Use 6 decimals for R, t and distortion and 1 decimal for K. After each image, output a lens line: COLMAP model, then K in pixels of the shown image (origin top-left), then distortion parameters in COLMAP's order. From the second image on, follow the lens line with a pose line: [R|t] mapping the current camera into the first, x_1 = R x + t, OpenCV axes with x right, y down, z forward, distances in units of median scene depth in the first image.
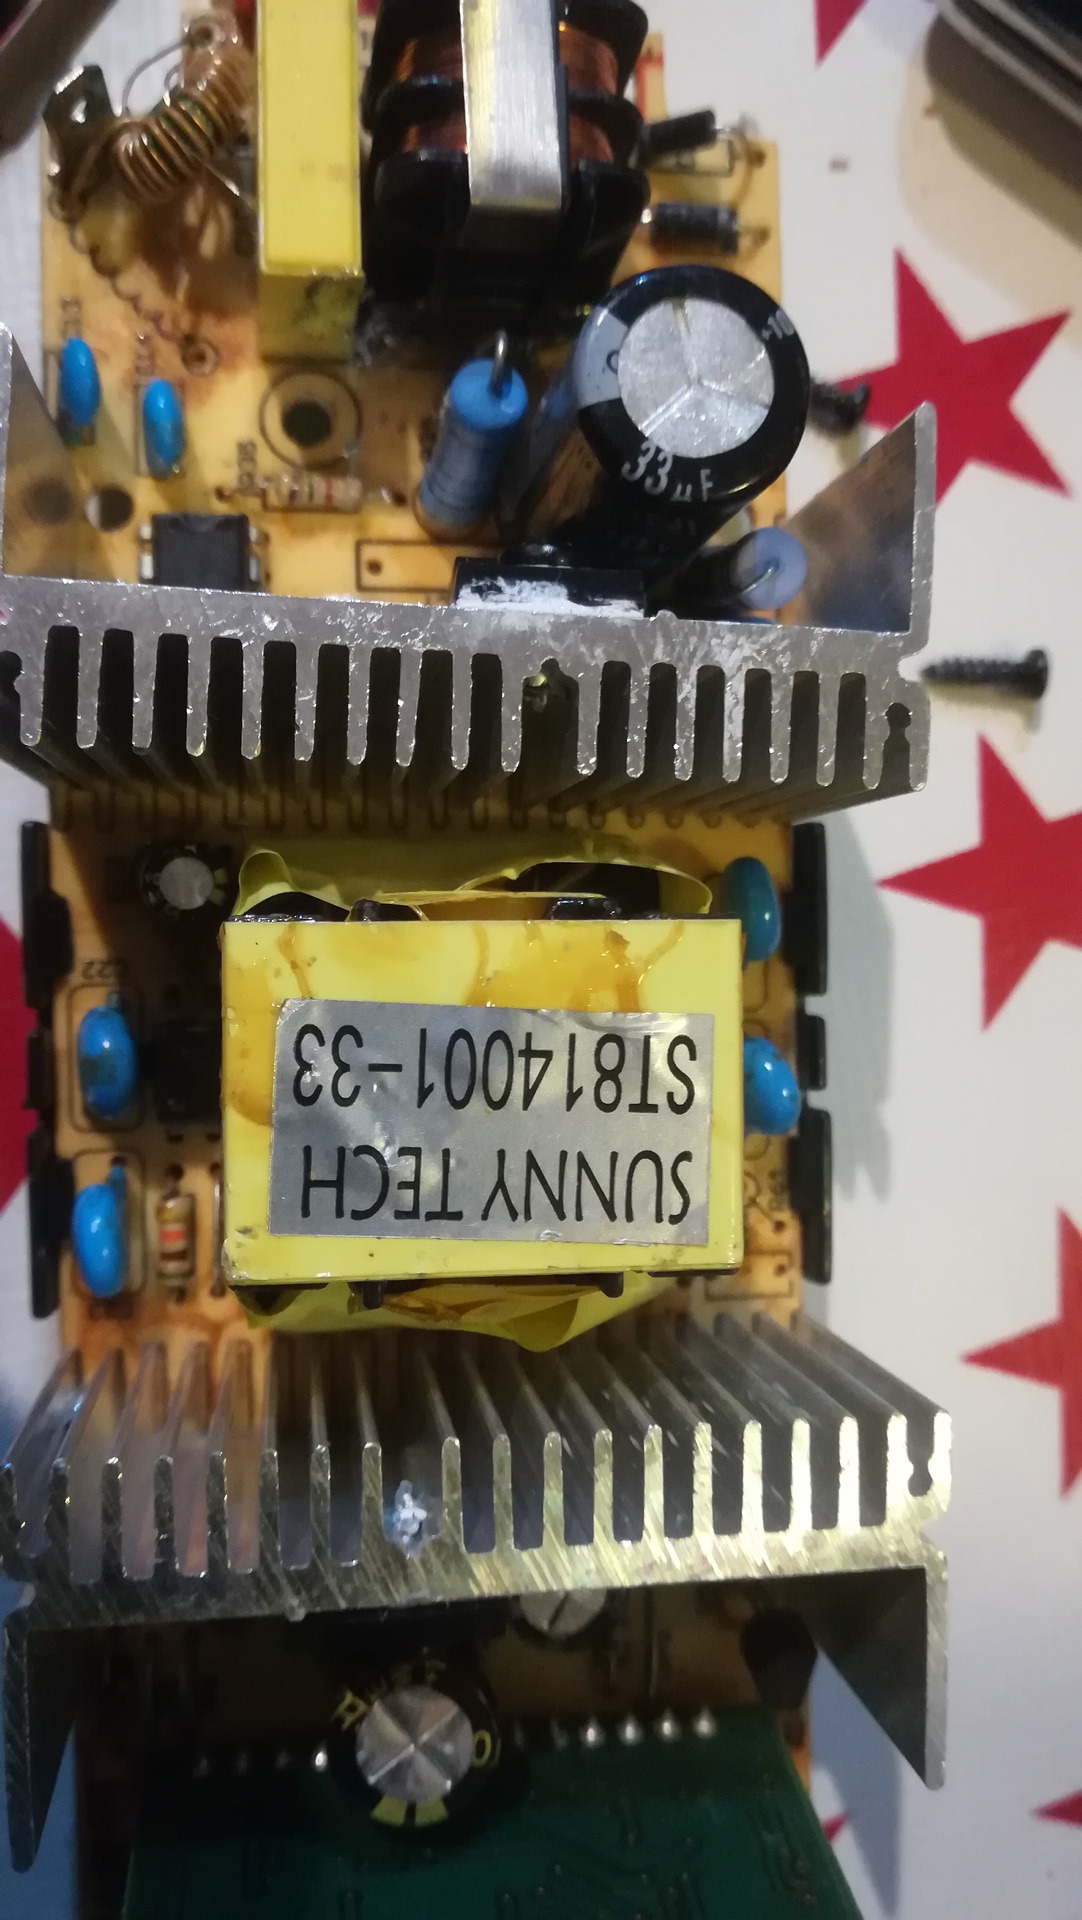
lens RADIAL K [[1555.9, 0, 539.3], [0, 1555.9, 956.3], [0, 0, 1]] dist [0.077026, -0.192386]
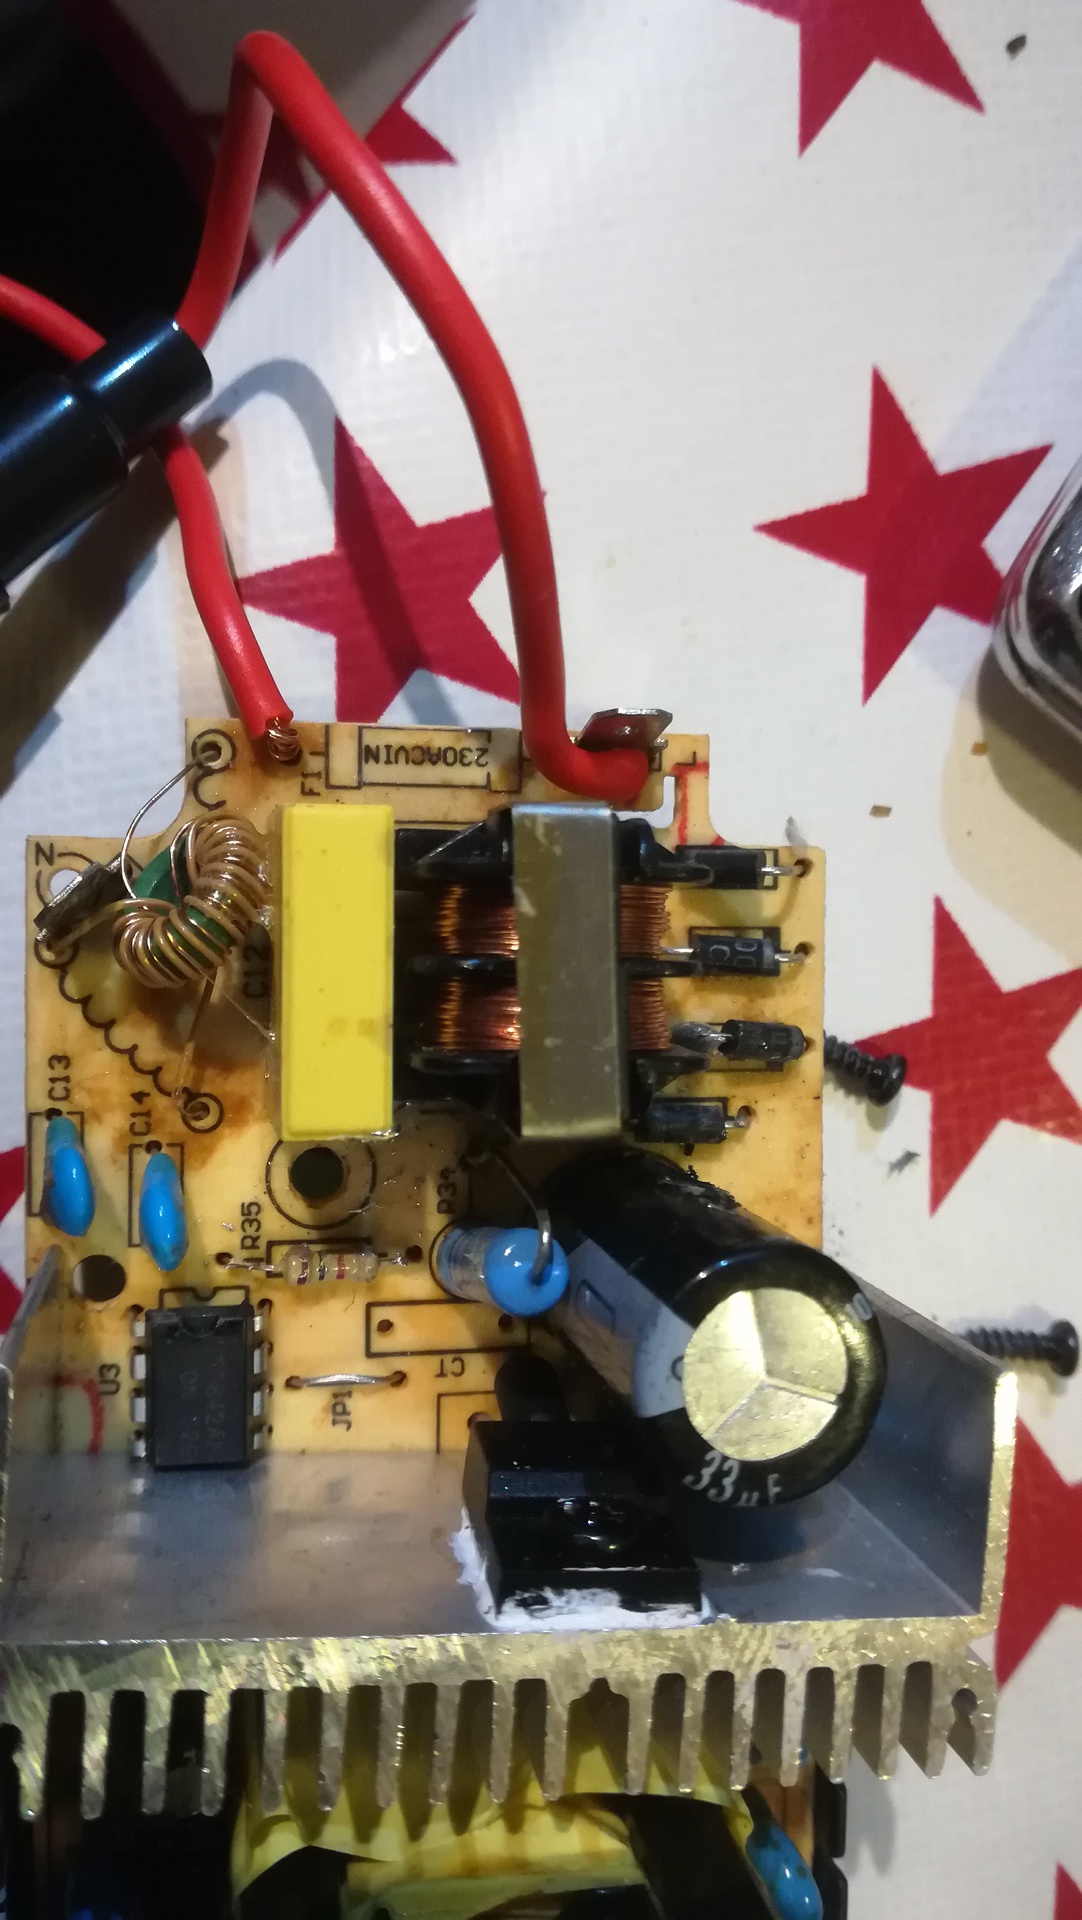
lens RADIAL K [[1555.9, 0, 539.3], [0, 1555.9, 956.3], [0, 0, 1]] dist [0.077026, -0.192386]
pose [[0.998331, 0.025962, 0.051580, -0.083551], [-0.027768, 0.999015, 0.034623, -0.620867], [-0.050631, -0.035997, 0.998068, 0.096465]]
